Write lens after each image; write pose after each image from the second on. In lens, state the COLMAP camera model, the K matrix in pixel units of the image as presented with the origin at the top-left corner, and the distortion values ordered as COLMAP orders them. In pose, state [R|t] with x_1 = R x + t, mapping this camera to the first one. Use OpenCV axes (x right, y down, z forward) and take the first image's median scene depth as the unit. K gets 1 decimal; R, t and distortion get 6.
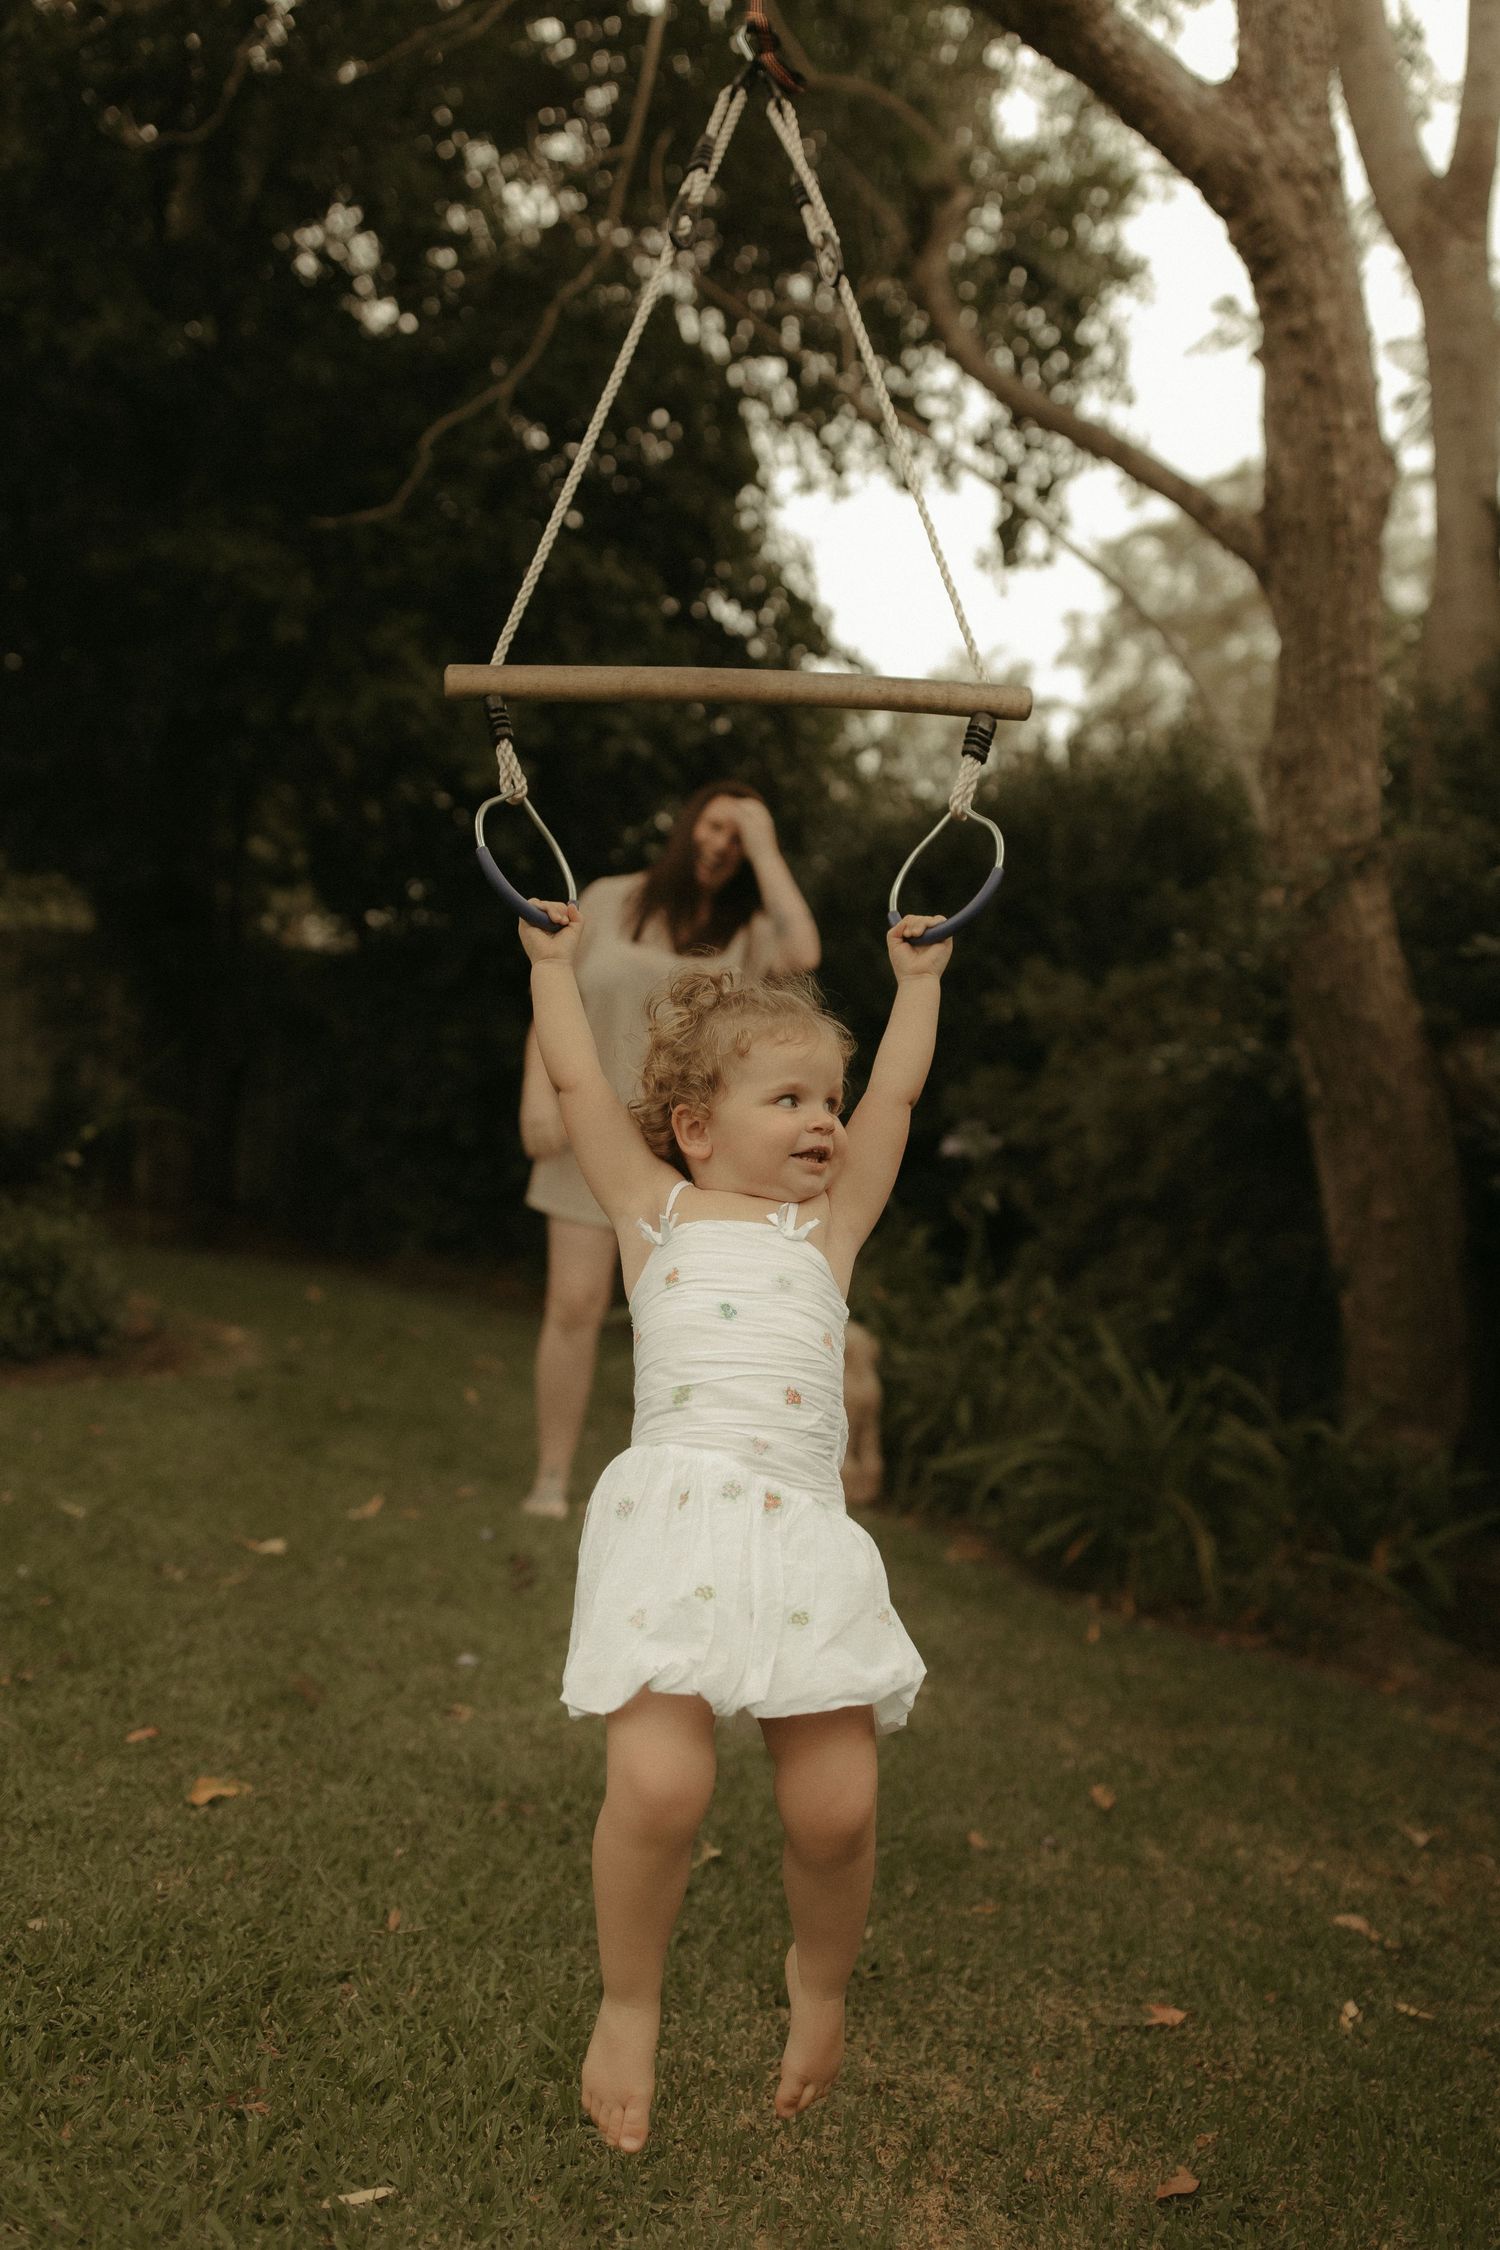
lens RADIAL K [[2020.3, 0, 744.4], [0, 2020.3, 1080.6], [0, 0, 1]] dist [0.012692, 0.003044]
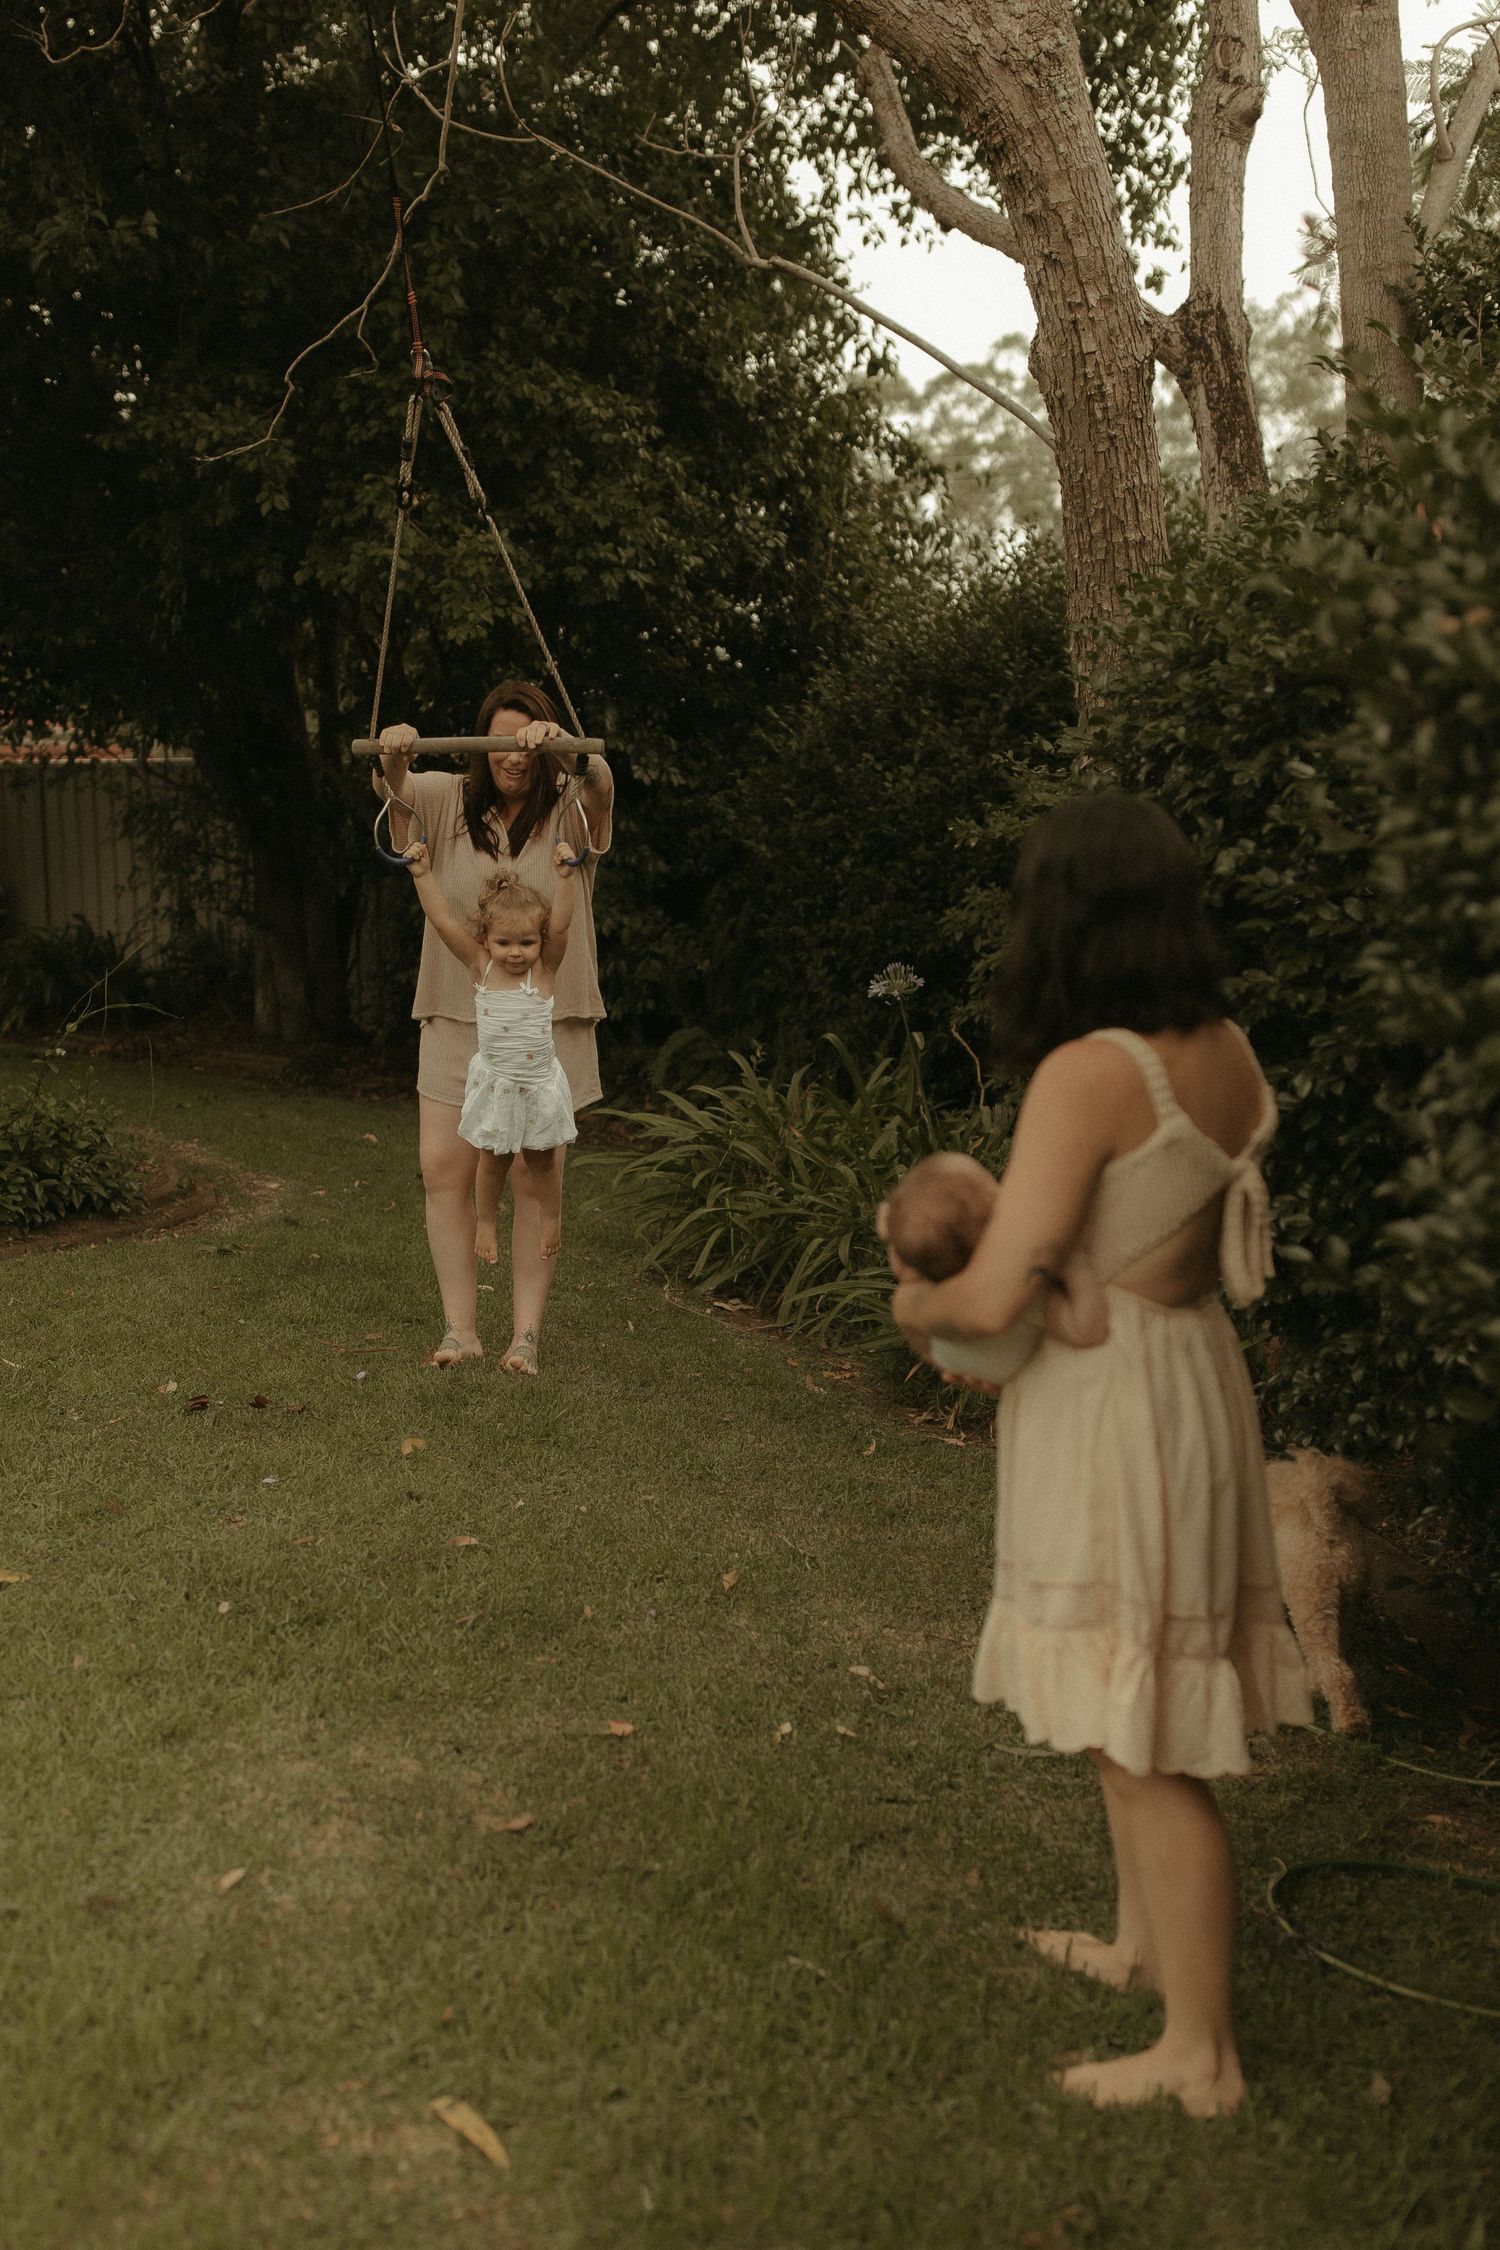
lens RADIAL K [[2361.2, 0, 658.9], [0, 2361.2, 1130.3], [0, 0, 1]] dist [0.014948, -0.014558]
pose [[0.978497, -0.041999, -0.201942, 0.301138], [0.069235, 0.989125, 0.129763, -0.077080], [0.194296, -0.140954, 0.970763, -0.263079]]
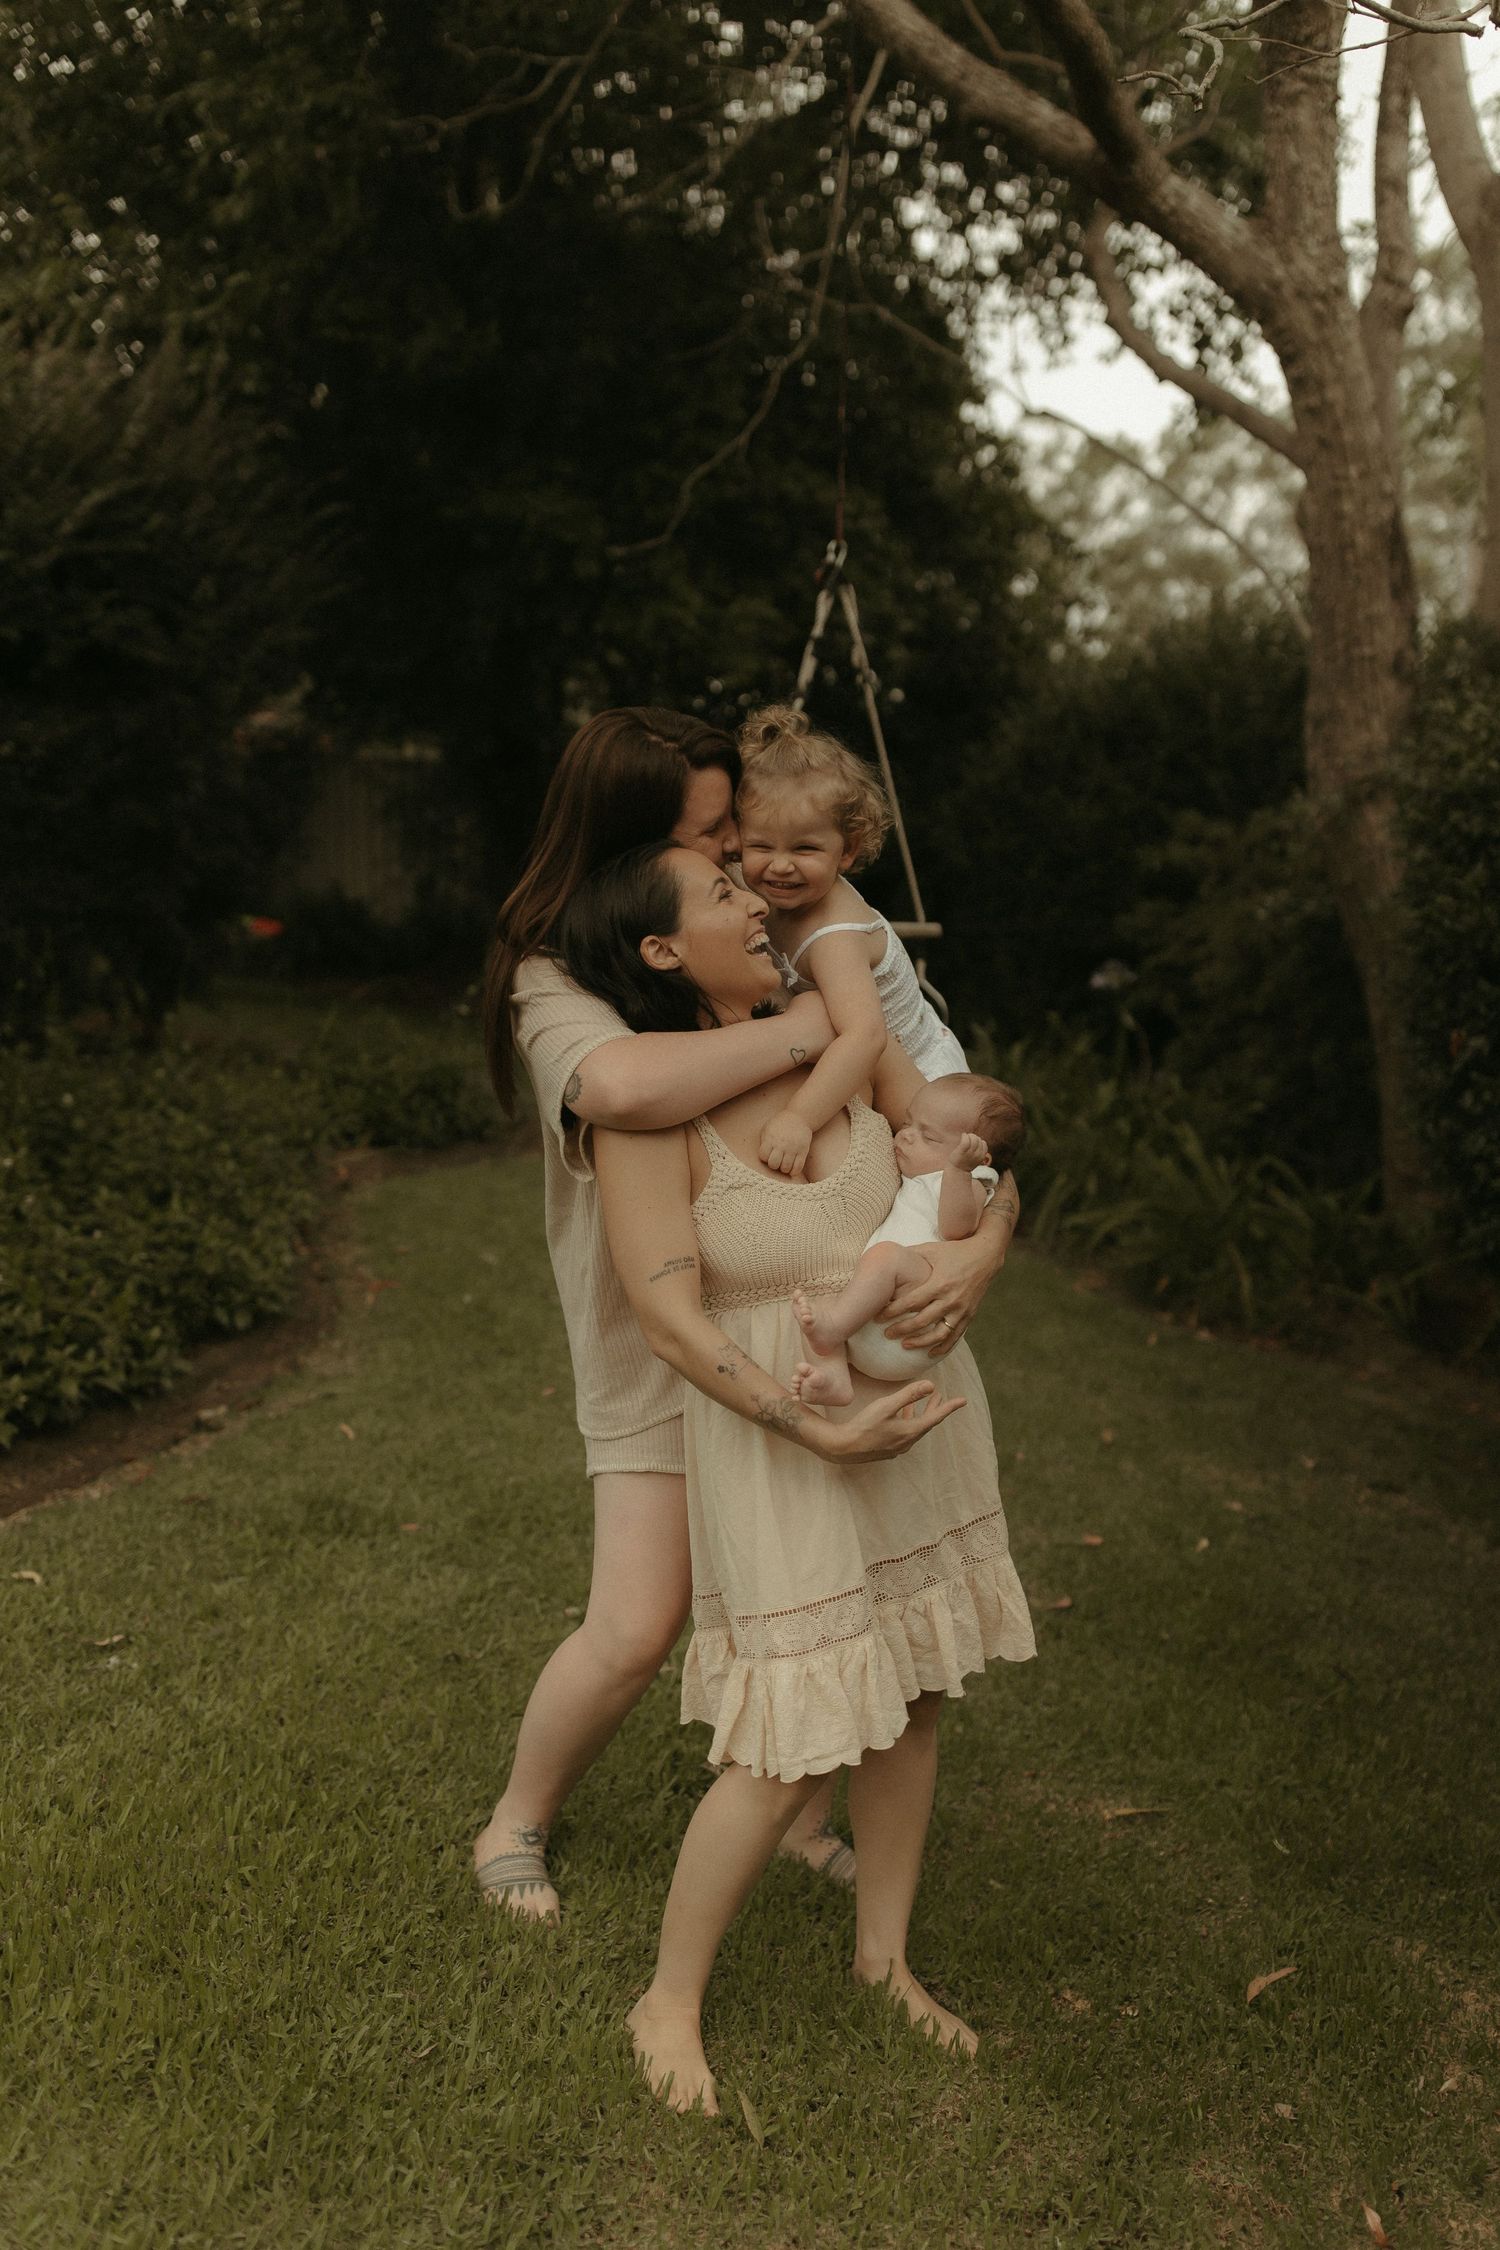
lens RADIAL K [[2020.3, 0, 744.4], [0, 2020.3, 1080.6], [0, 0, 1]] dist [0.012692, 0.003044]
pose [[0.988035, -0.011833, -0.153774, 0.097278], [0.034000, 0.989234, 0.142335, -0.126778], [0.150434, -0.145861, 0.977801, -0.436779]]
